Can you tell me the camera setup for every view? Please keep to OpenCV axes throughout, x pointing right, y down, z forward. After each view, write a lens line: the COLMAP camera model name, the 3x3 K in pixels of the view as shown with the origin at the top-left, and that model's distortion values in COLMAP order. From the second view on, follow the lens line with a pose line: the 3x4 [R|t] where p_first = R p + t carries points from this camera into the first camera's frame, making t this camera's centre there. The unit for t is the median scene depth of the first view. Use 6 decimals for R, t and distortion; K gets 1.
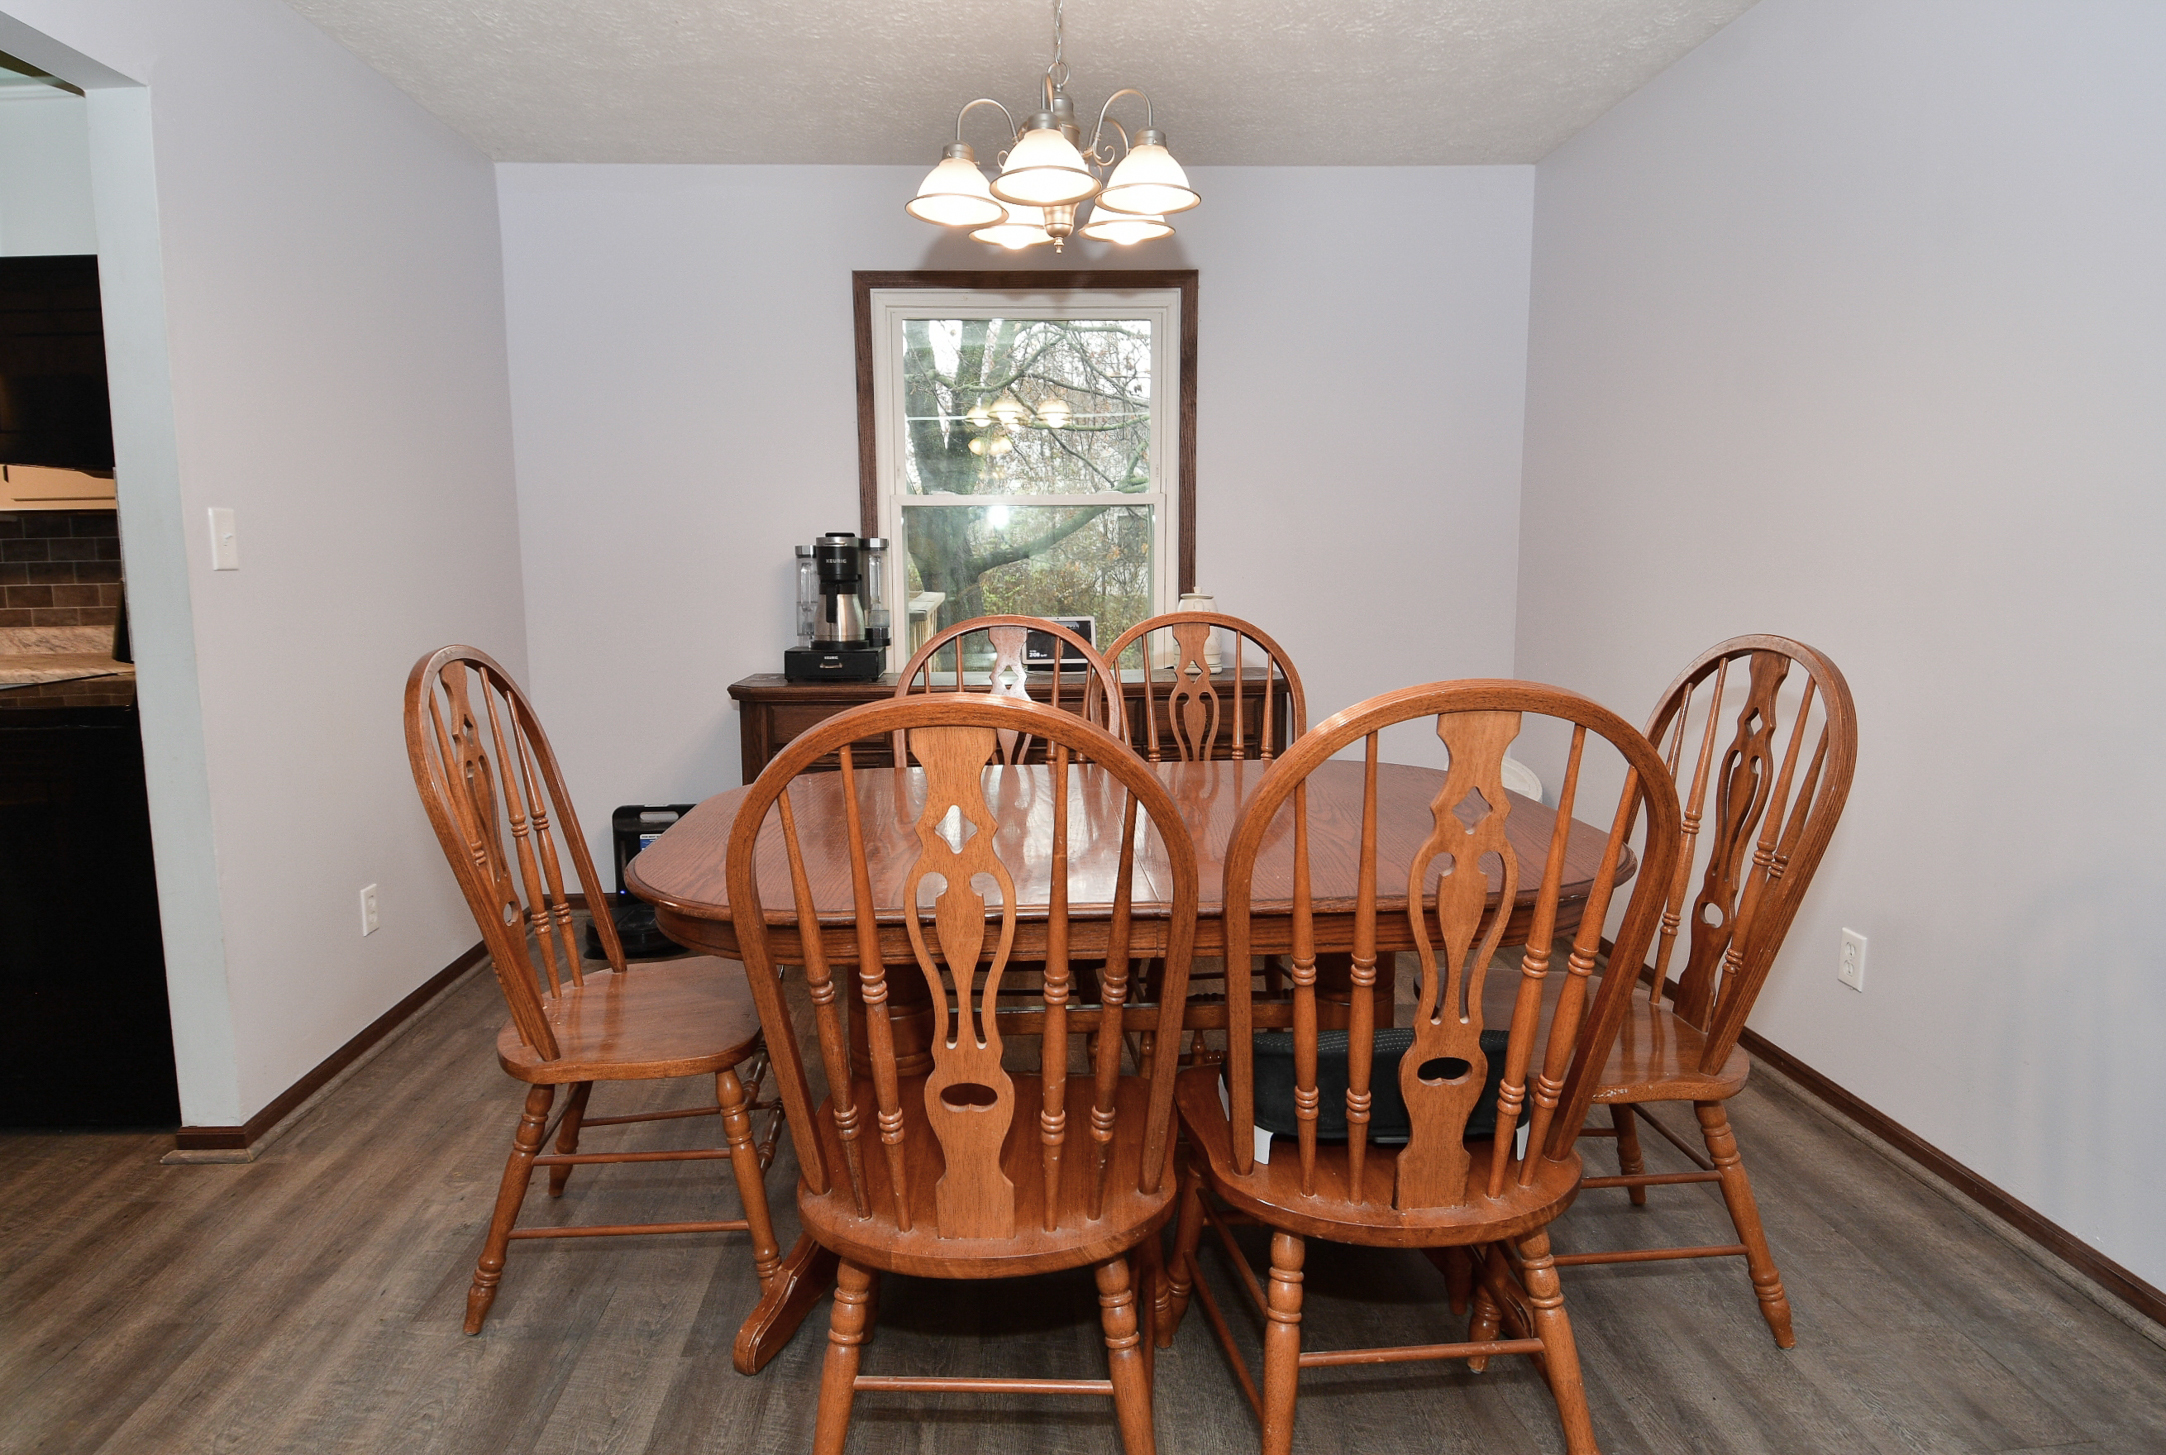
lens RADIAL K [[1191.0, 0, 1082.0], [0, 1191.0, 700.2], [0, 0, 1]] dist [0.050702, -0.053755]
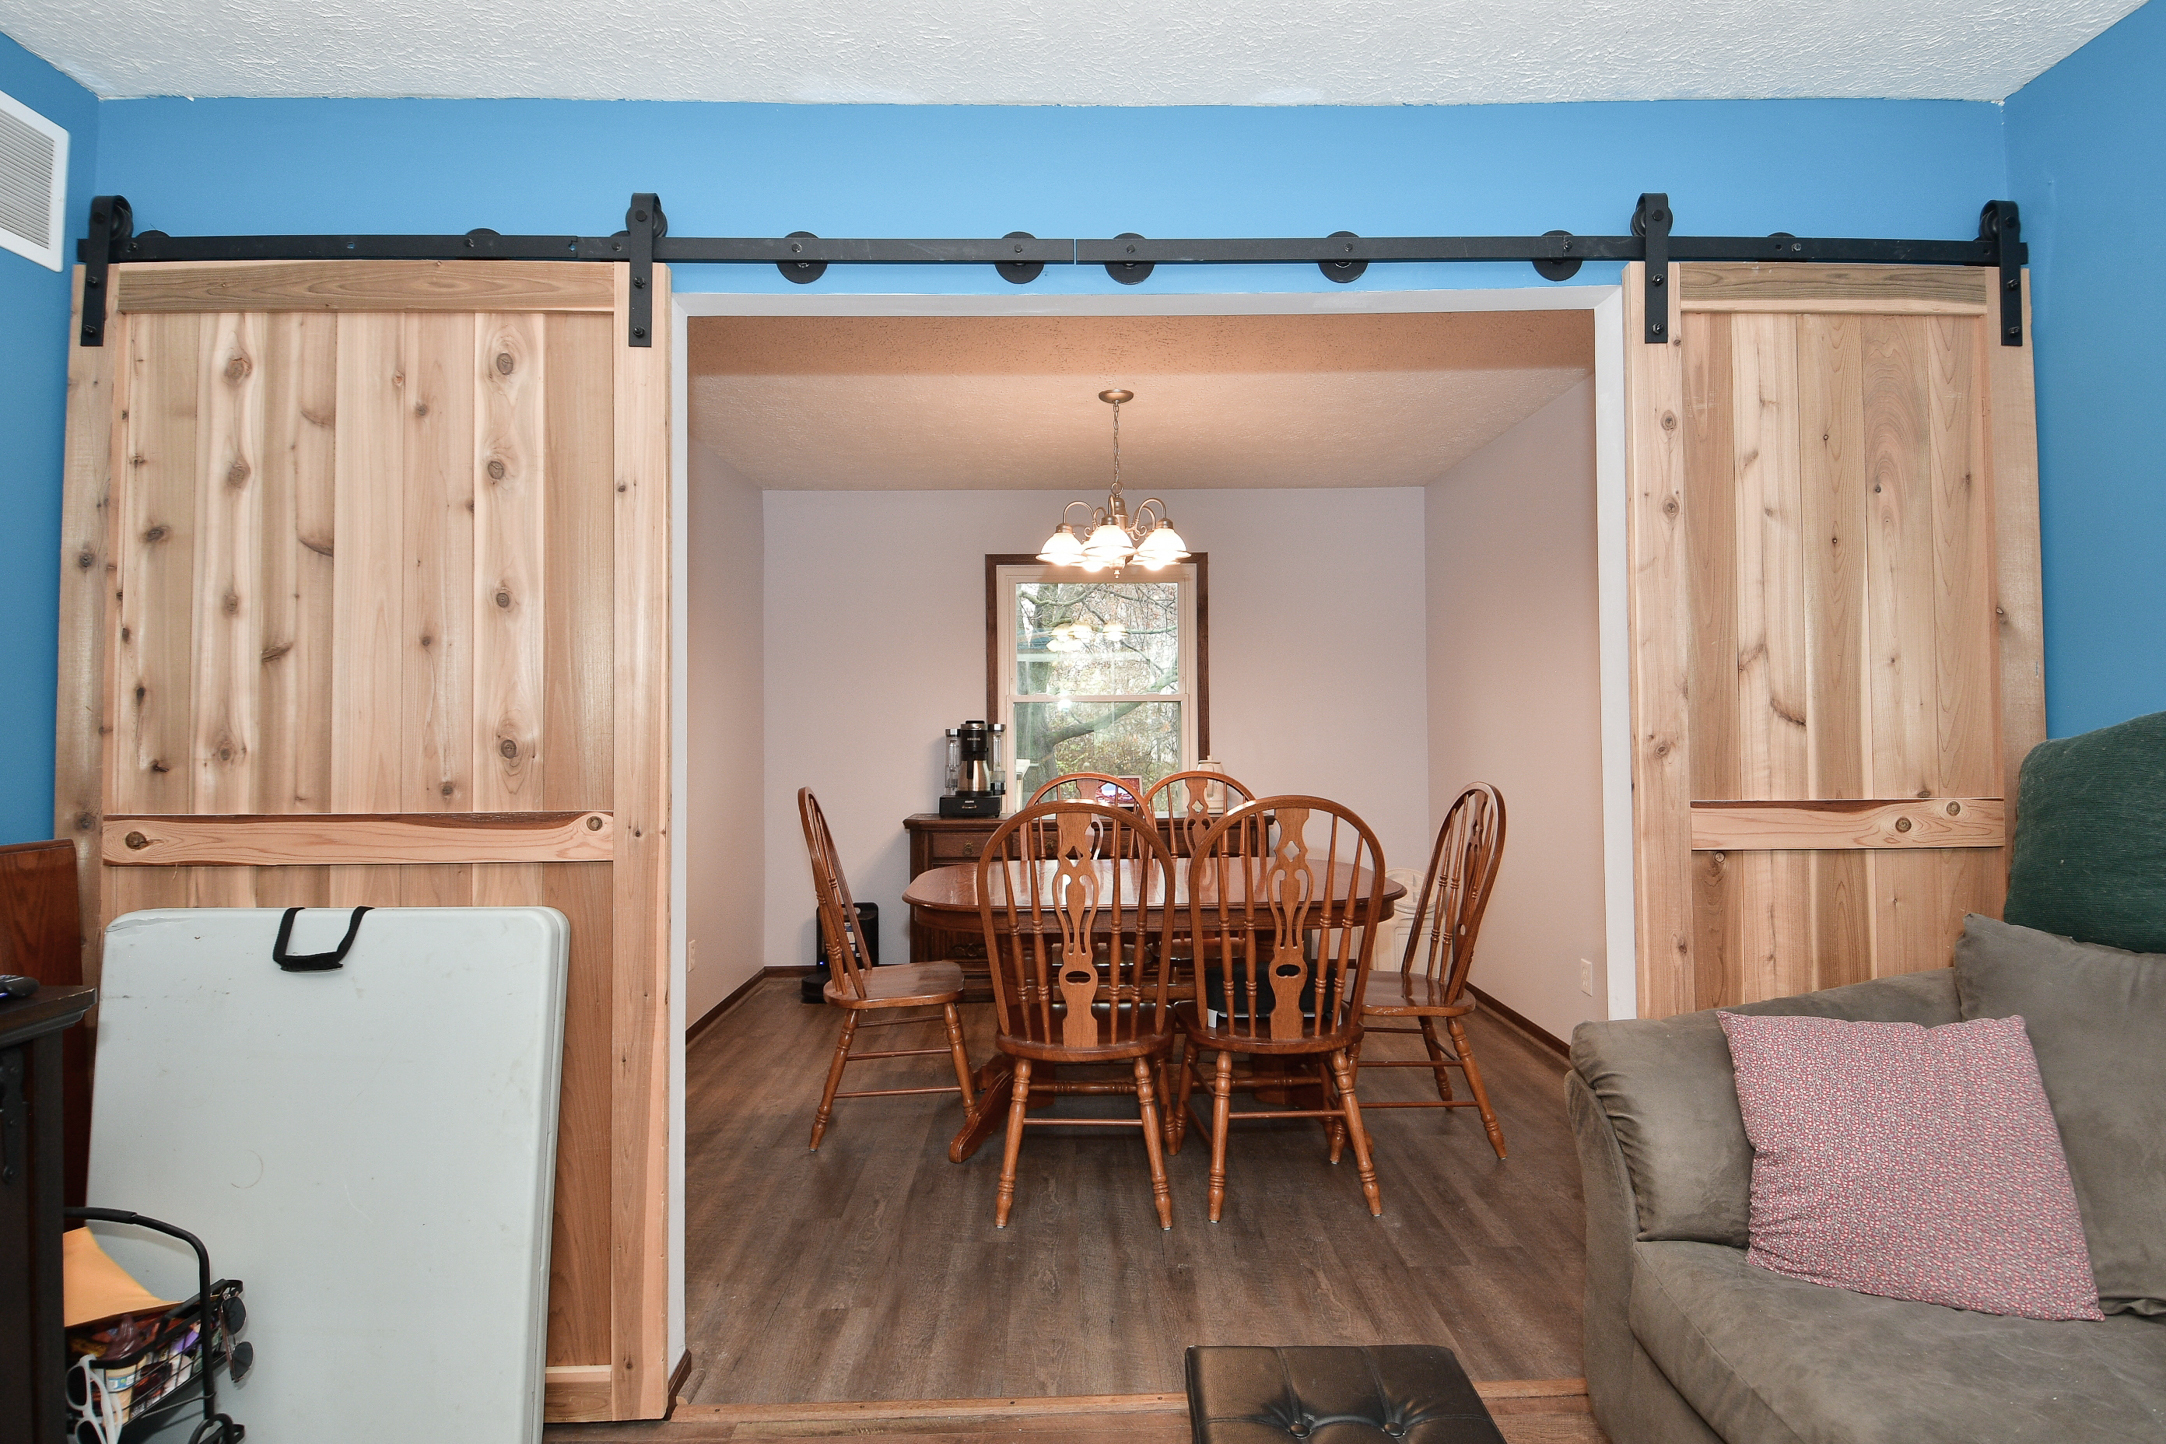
lens RADIAL K [[1142.2, 0, 1090.8], [0, 1142.2, 703.1], [0, 0, 1]] dist [0.053733, -0.056162]
pose [[0.999076, -0.002388, -0.042903, 0.014748], [-0.003580, 0.990355, -0.138508, 0.063954], [0.042820, 0.138534, 0.989432, -0.709815]]
